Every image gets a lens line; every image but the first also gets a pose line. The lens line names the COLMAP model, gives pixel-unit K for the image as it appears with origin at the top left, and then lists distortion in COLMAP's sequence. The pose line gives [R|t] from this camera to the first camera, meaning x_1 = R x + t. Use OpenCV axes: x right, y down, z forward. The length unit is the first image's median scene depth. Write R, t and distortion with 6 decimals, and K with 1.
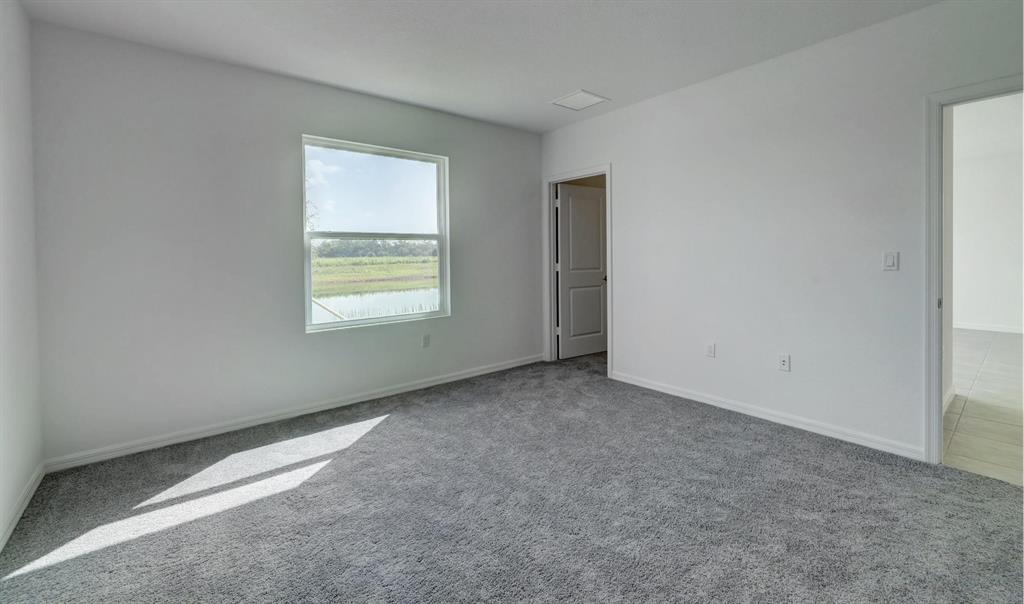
lens RADIAL K [[425.1, 0, 512.4], [0, 425.1, 269.5], [0, 0, 1]] dist [-0.002715, -0.000008]
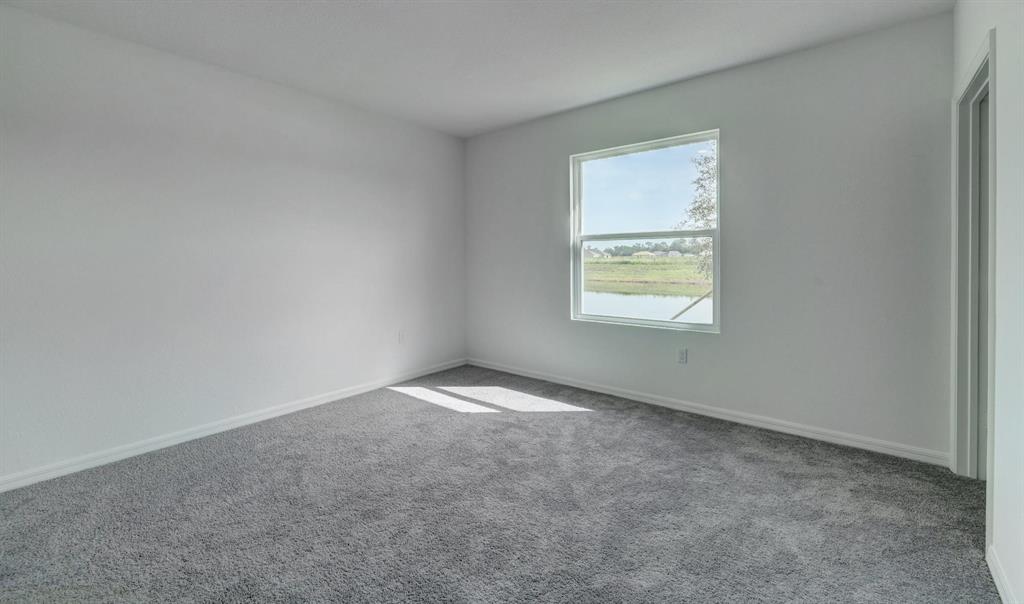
lens RADIAL K [[425.1, 0, 512.4], [0, 425.1, 269.5], [0, 0, 1]] dist [-0.002715, -0.000008]
pose [[0.189626, 0.049071, -0.980629, 0.645316], [-0.014999, 0.998779, 0.047078, -0.046621], [0.981742, 0.005781, 0.190130, 0.579670]]
